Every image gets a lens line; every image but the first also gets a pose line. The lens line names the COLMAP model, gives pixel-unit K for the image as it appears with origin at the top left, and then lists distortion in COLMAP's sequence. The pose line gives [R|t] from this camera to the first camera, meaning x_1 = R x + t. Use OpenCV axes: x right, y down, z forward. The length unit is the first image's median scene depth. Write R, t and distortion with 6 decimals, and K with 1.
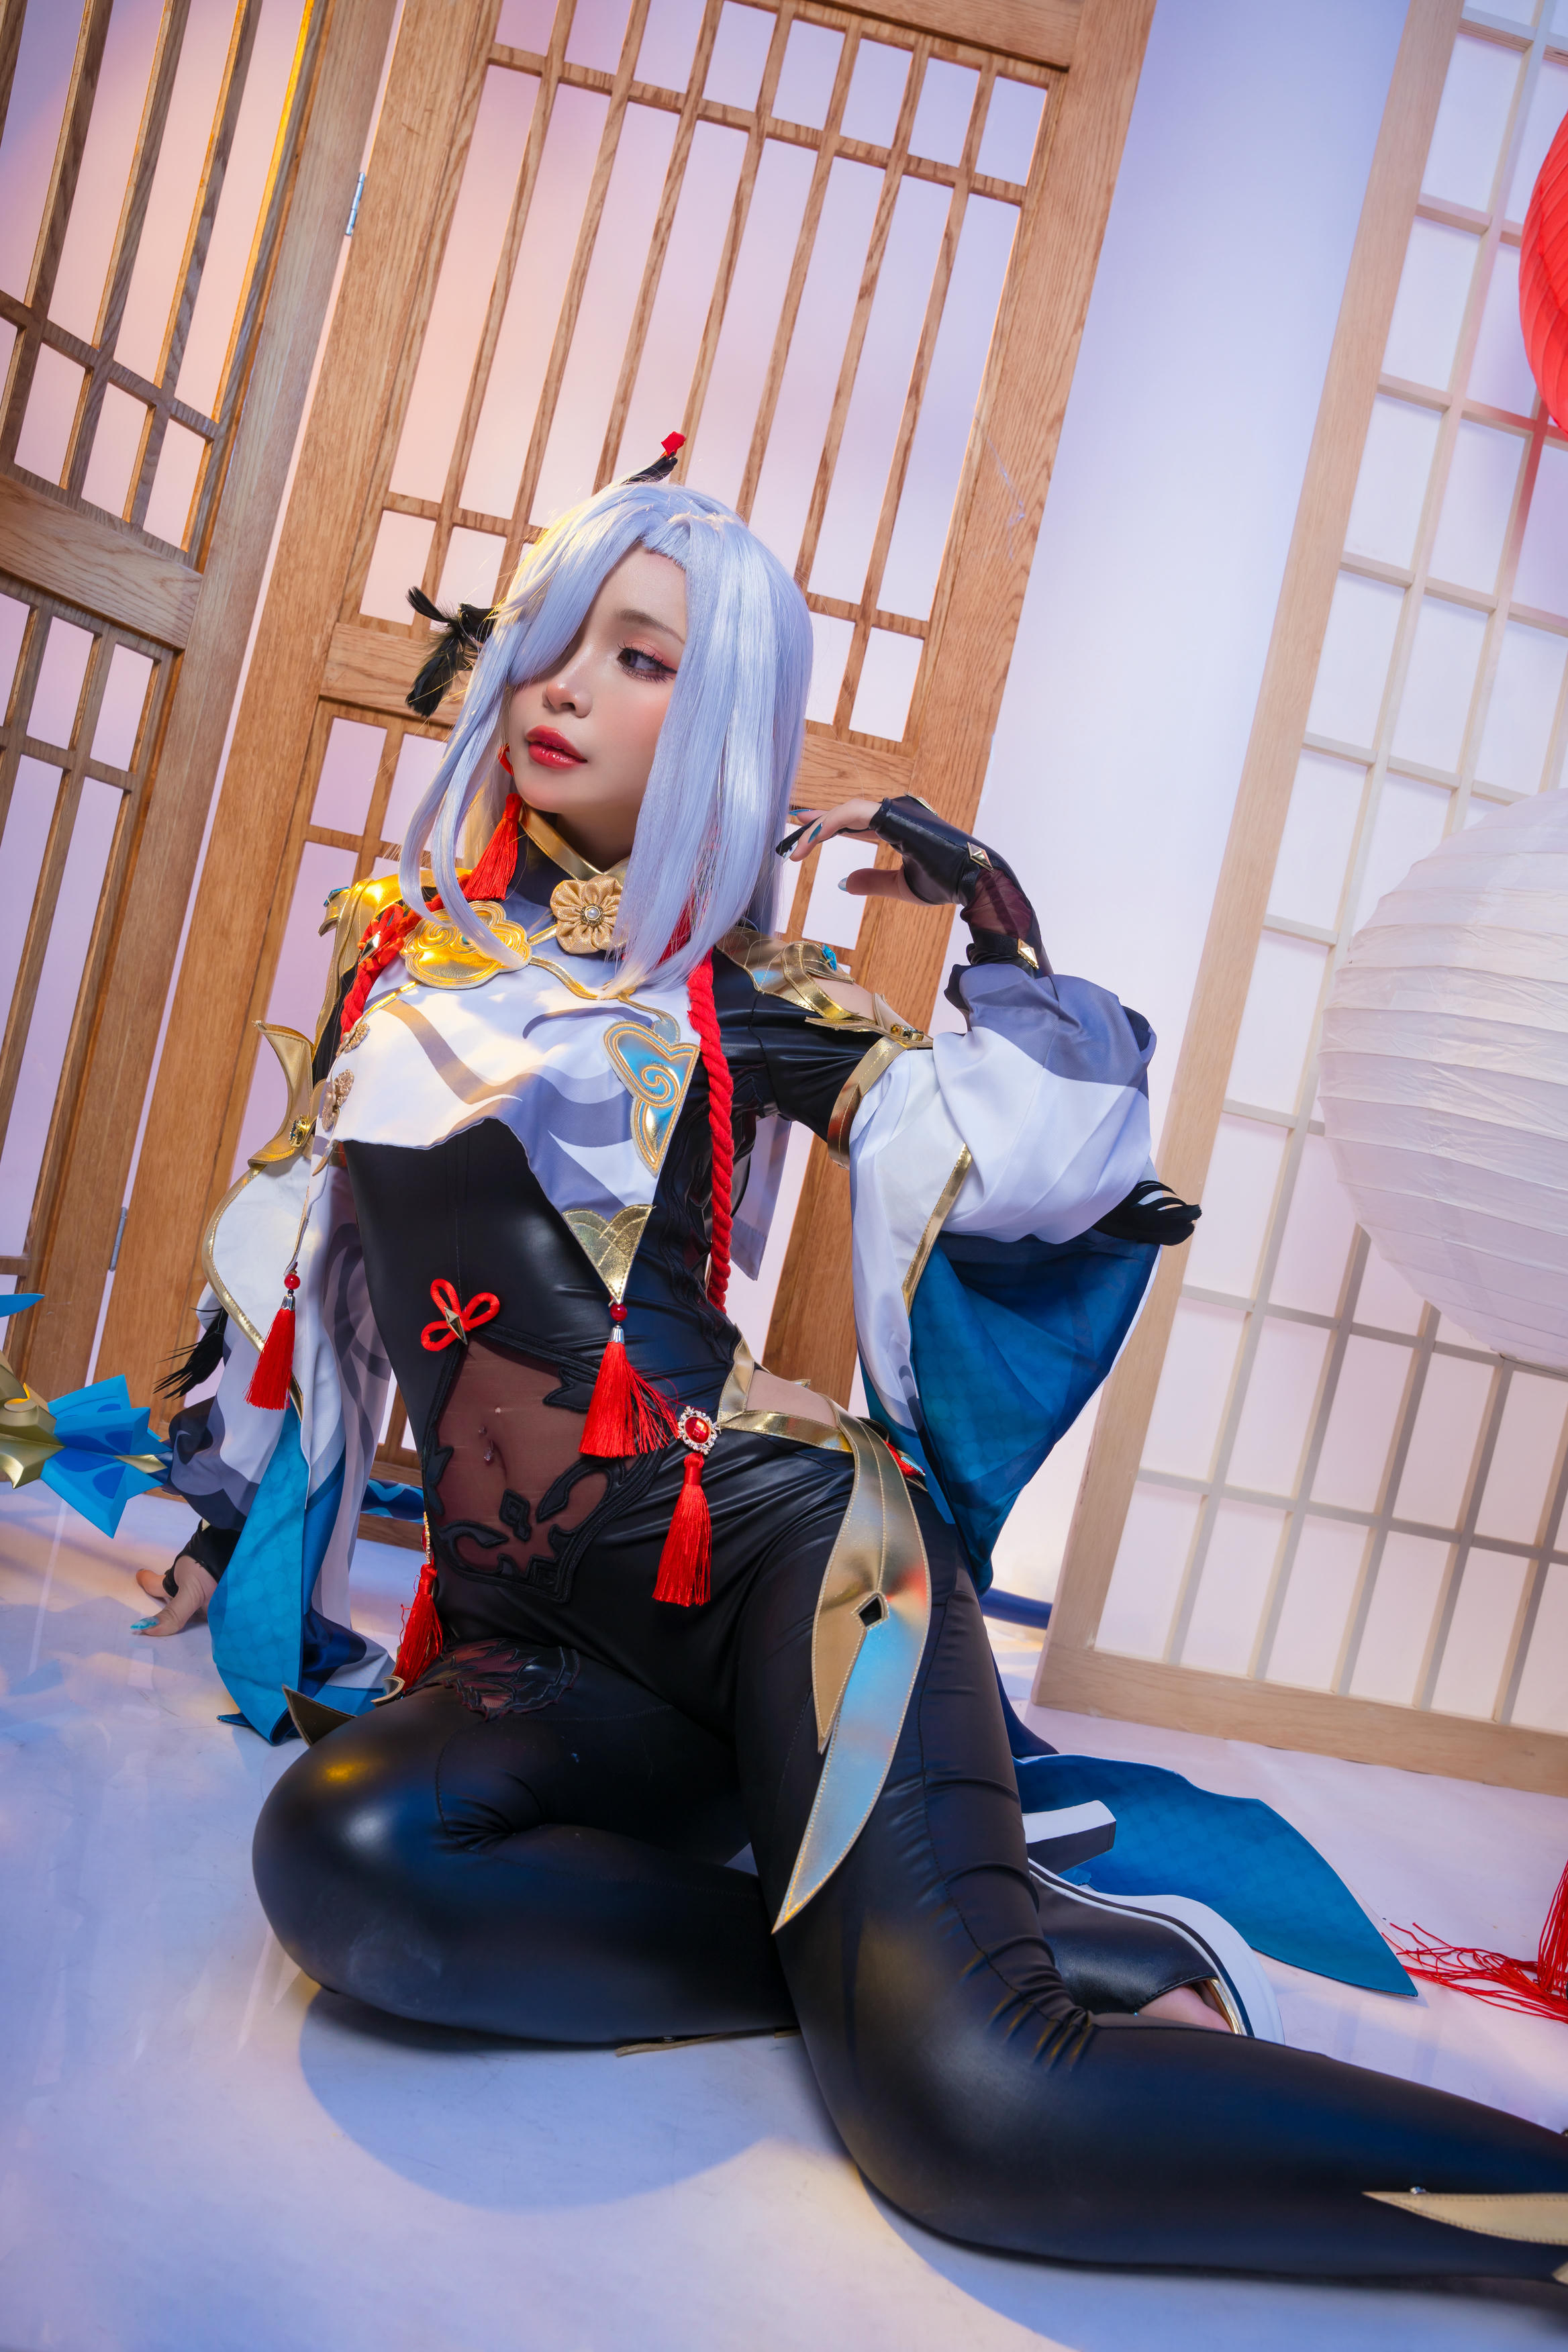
lens RADIAL K [[1826.1, 0, 785.3], [0, 1826.1, 1185.3], [0, 0, 1]] dist [-0.110383, 0.079156]
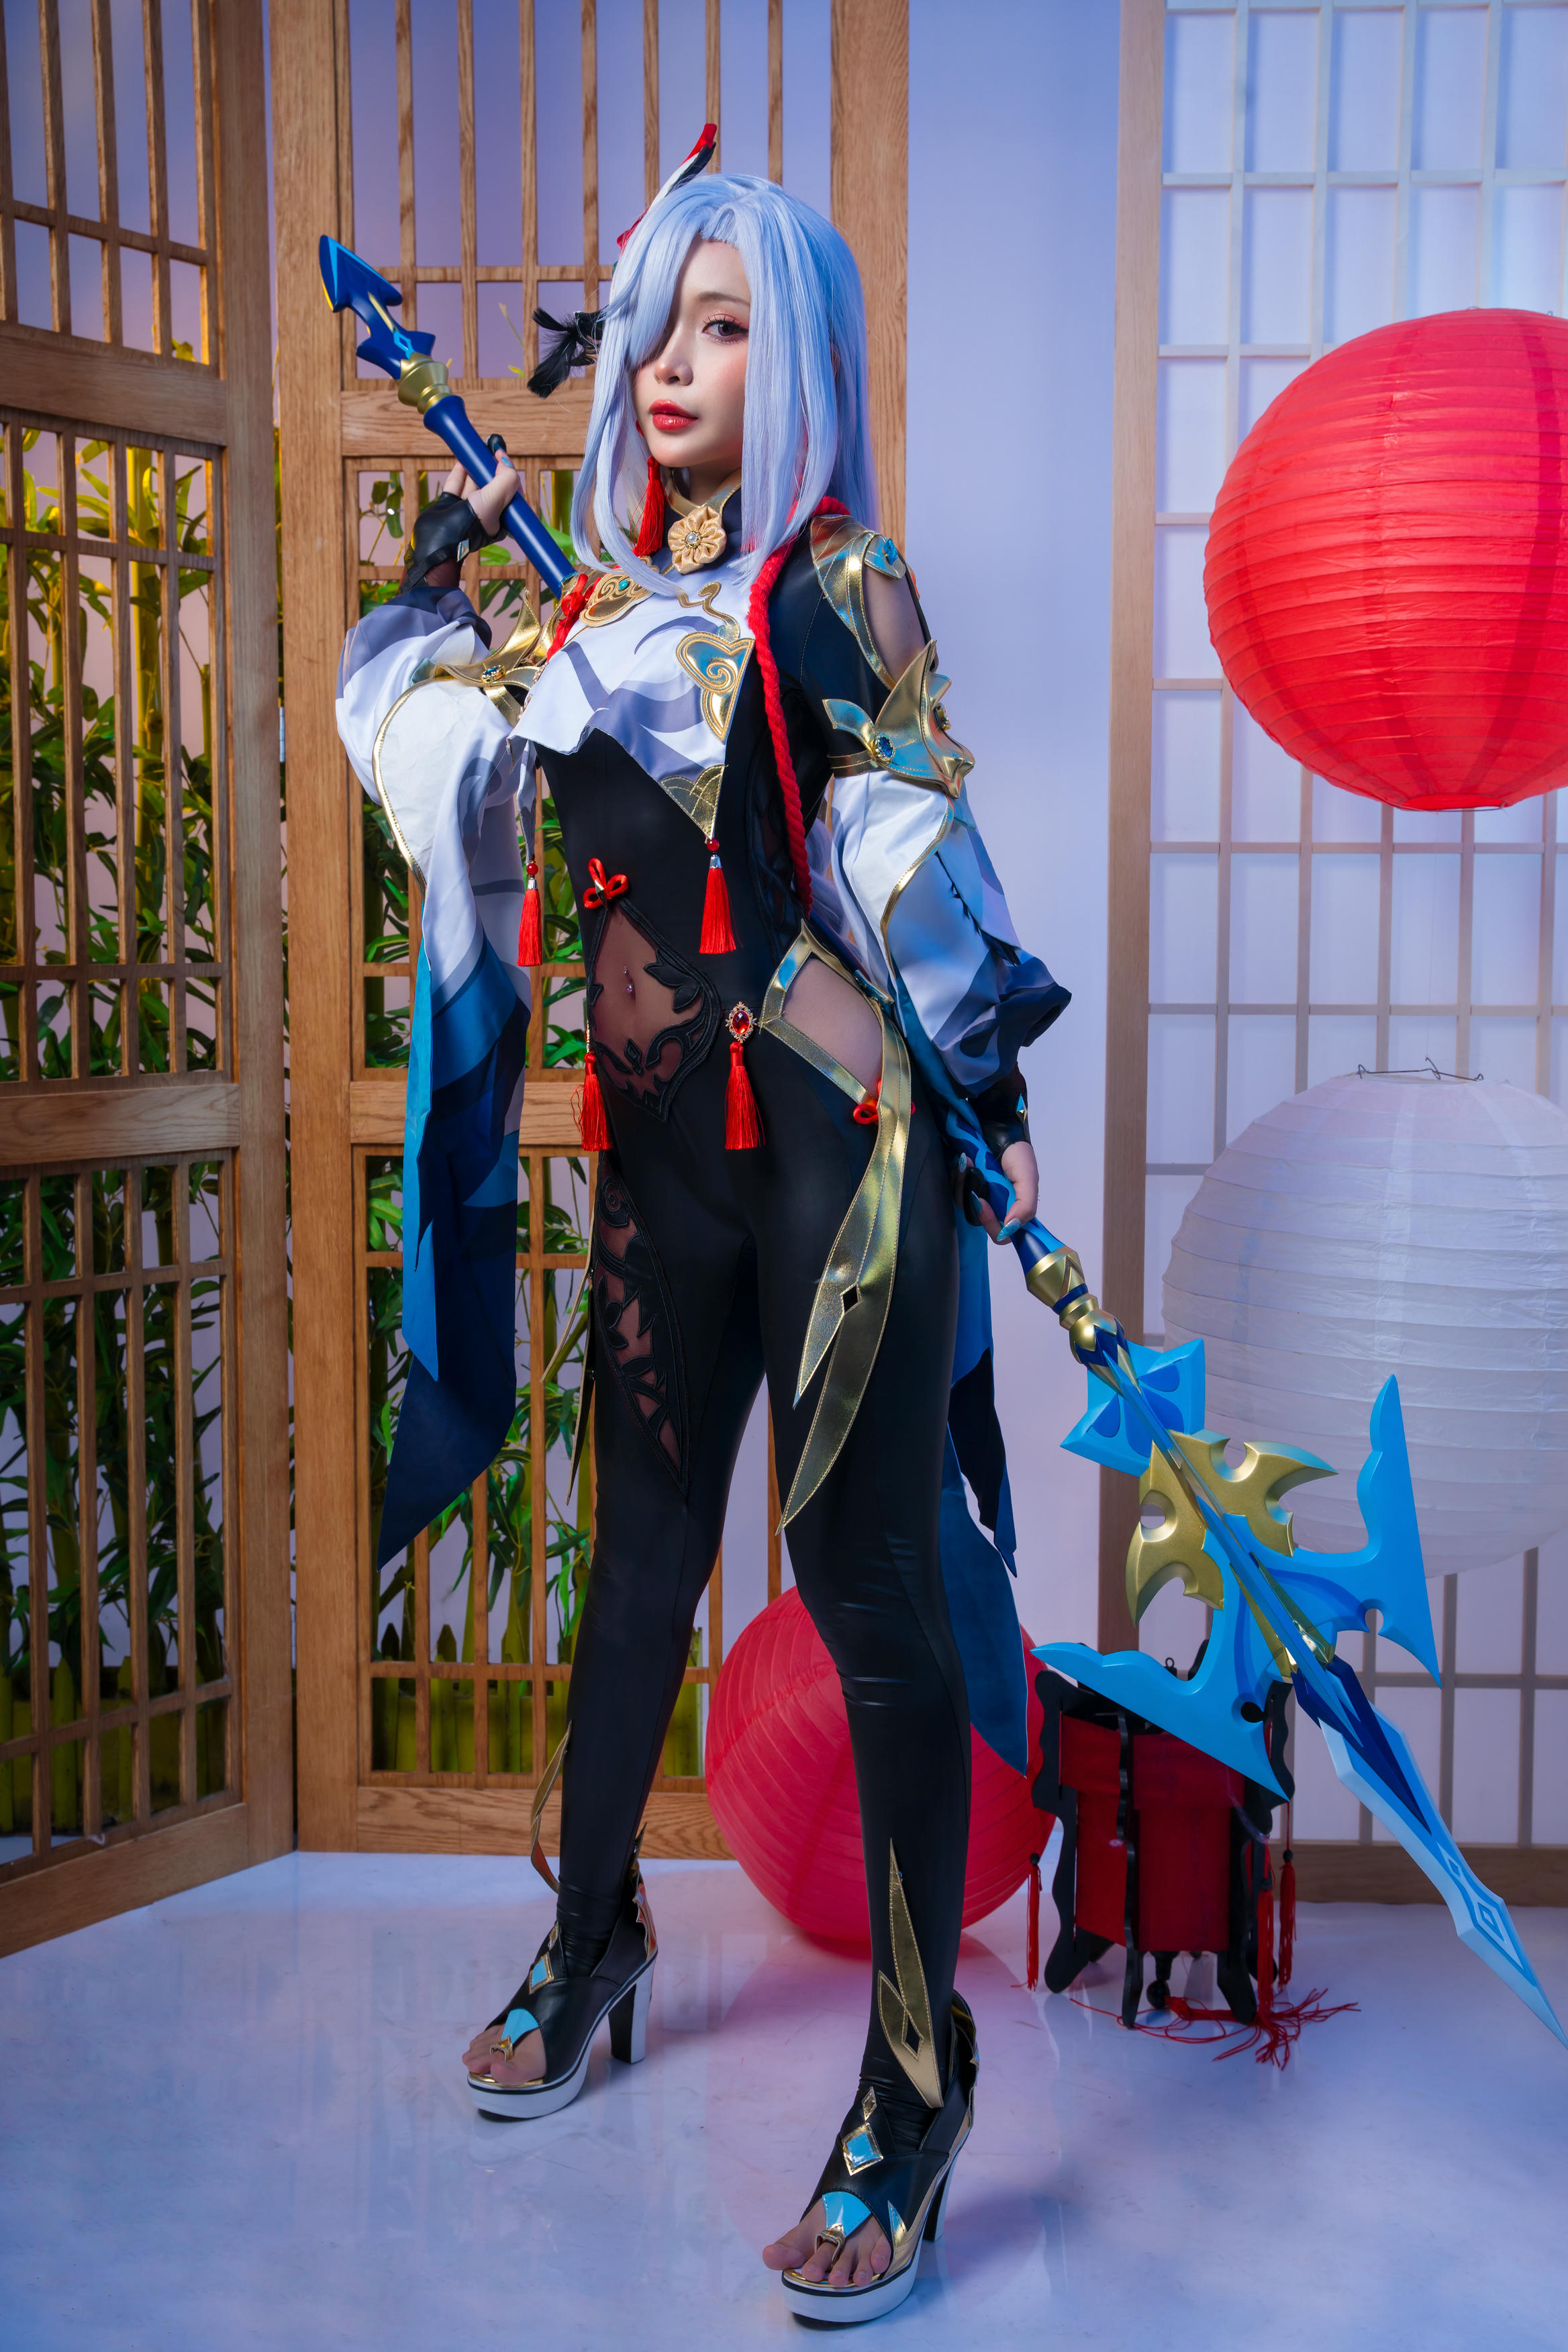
lens RADIAL K [[2955.5, 0, 767.8], [0, 2955.5, 1162.3], [0, 0, 1]] dist [0.084052, 0.000000]
pose [[0.965893, -0.206509, -0.156222, 0.326688], [0.214338, 0.976137, 0.034859, -0.270366], [0.145296, -0.067154, 0.987107, -0.945966]]
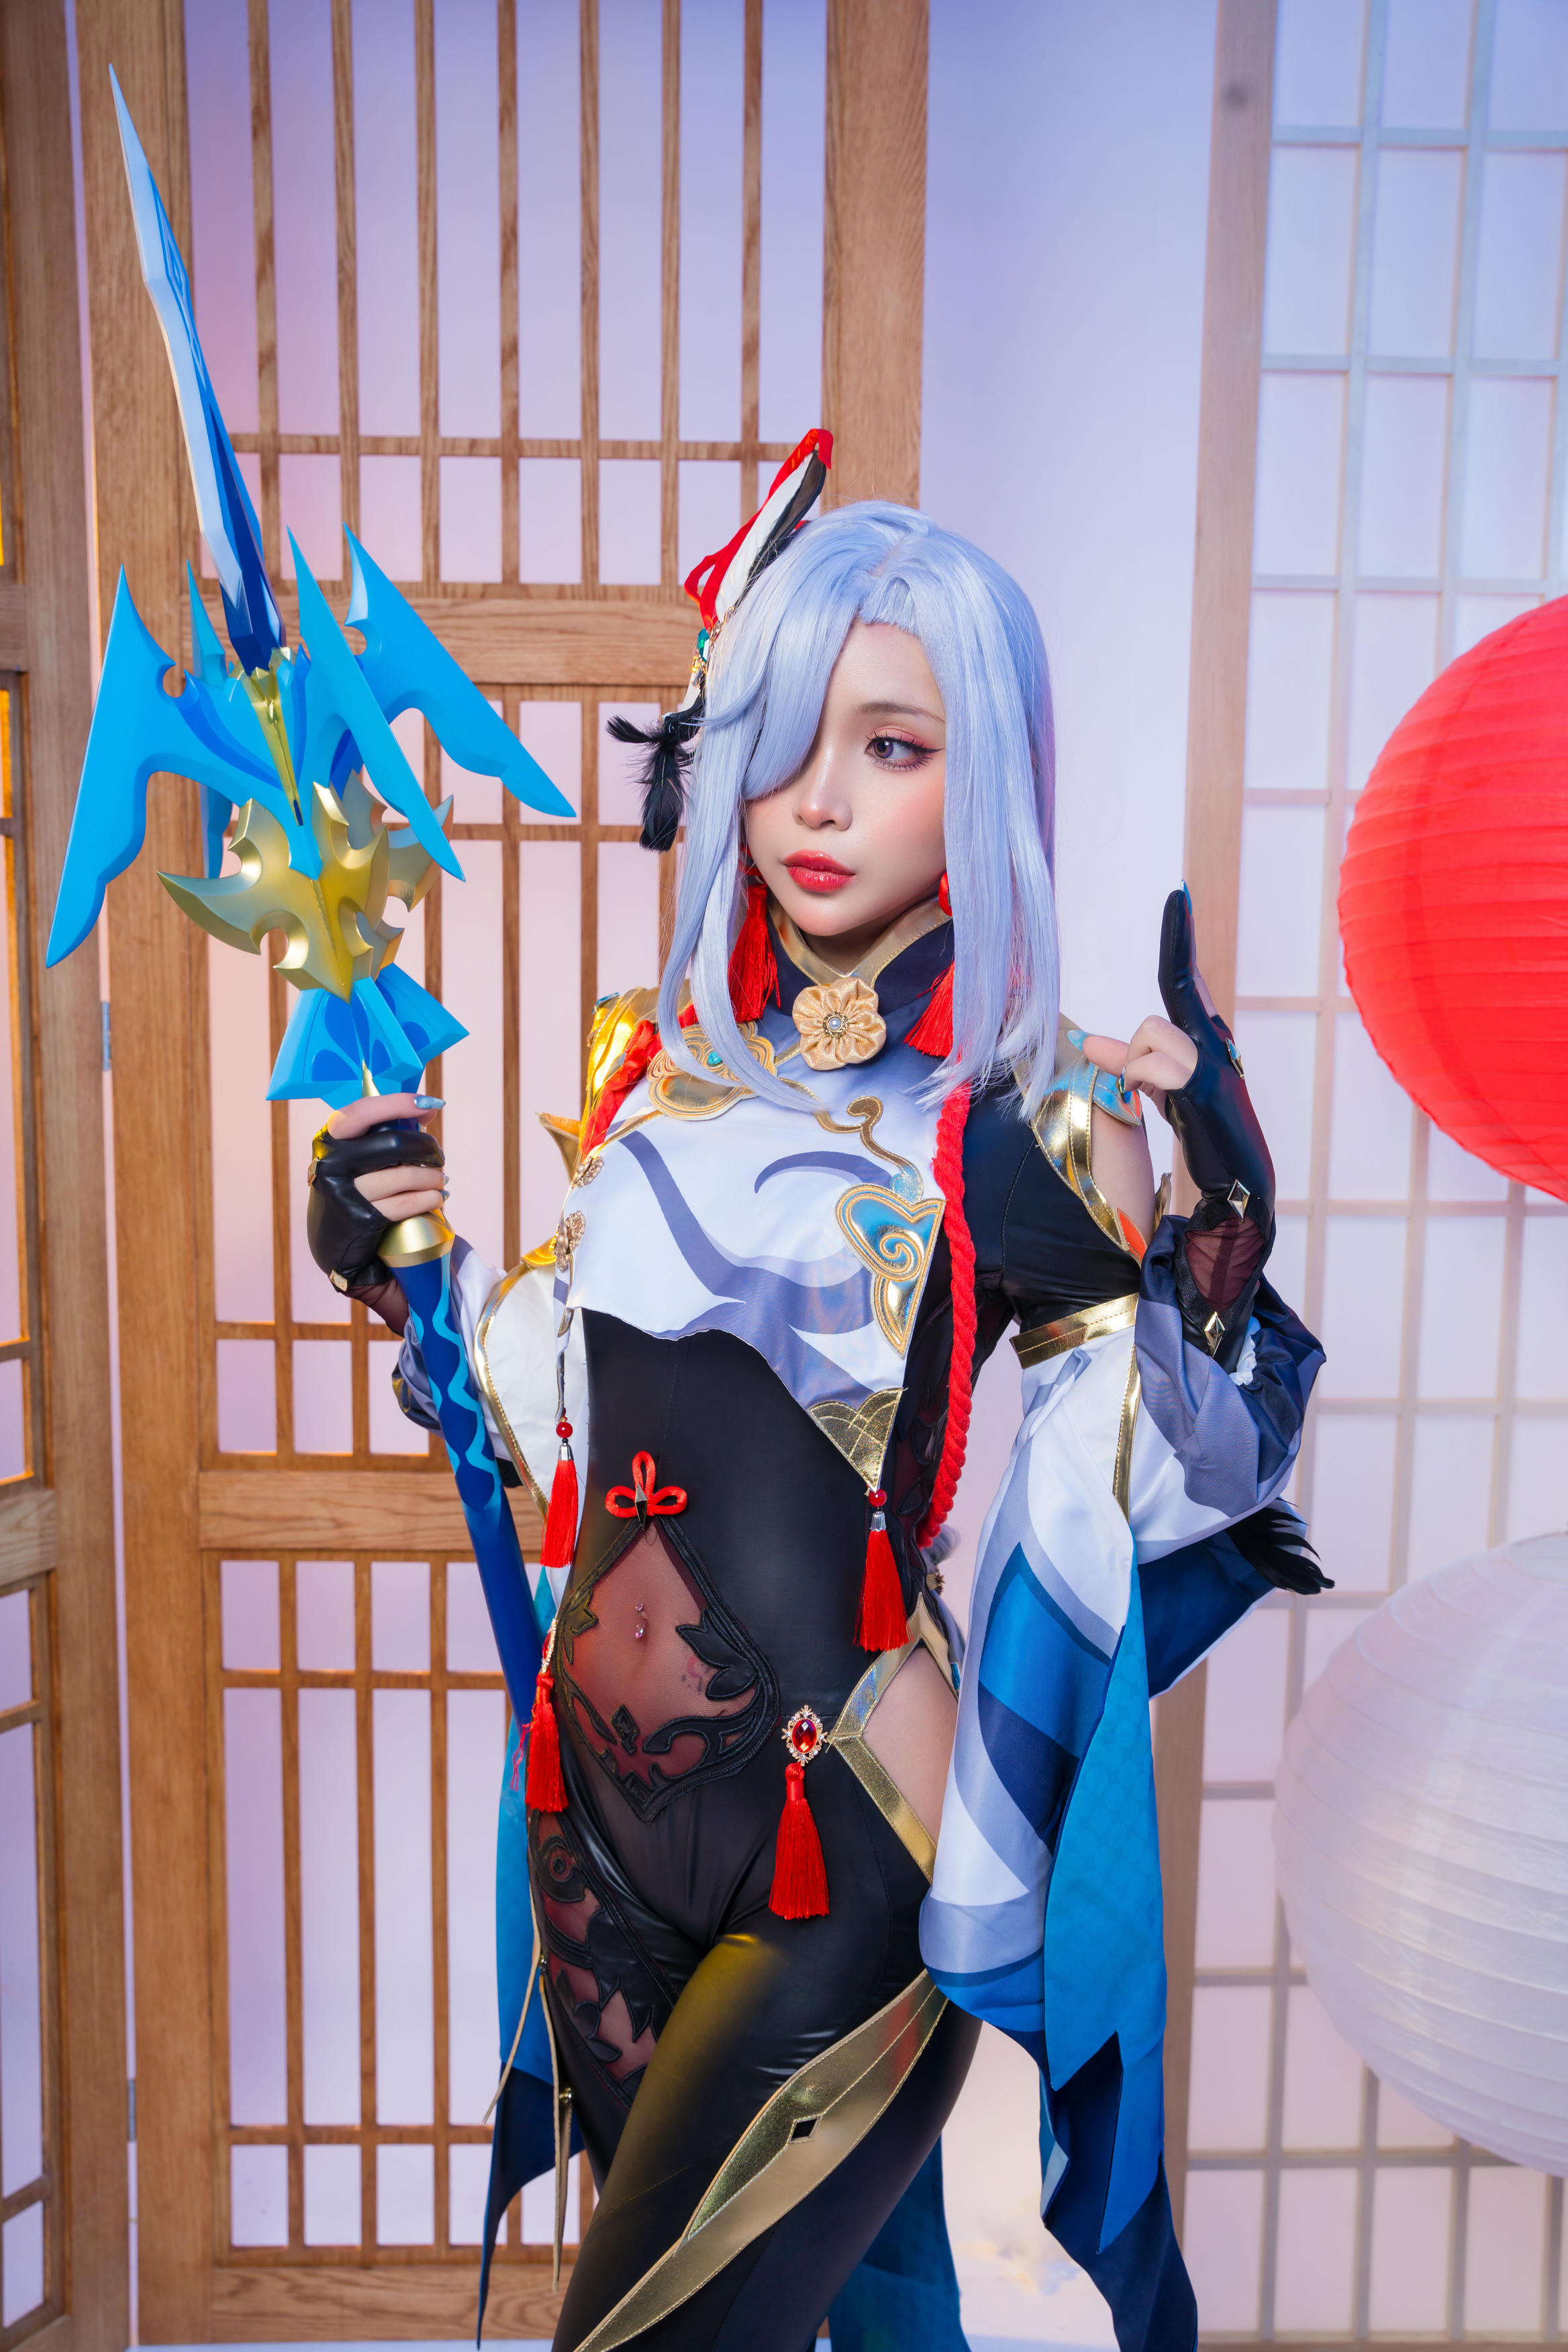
lens RADIAL K [[2546.1, 0, 789.0], [0, 2546.1, 1188.6], [0, 0, 1]] dist [0.024136, 0.000000]
pose [[0.977044, -0.195986, -0.083516, 0.201287], [0.205049, 0.971481, 0.119081, -0.559767], [0.057796, -0.133472, 0.989366, -0.307573]]
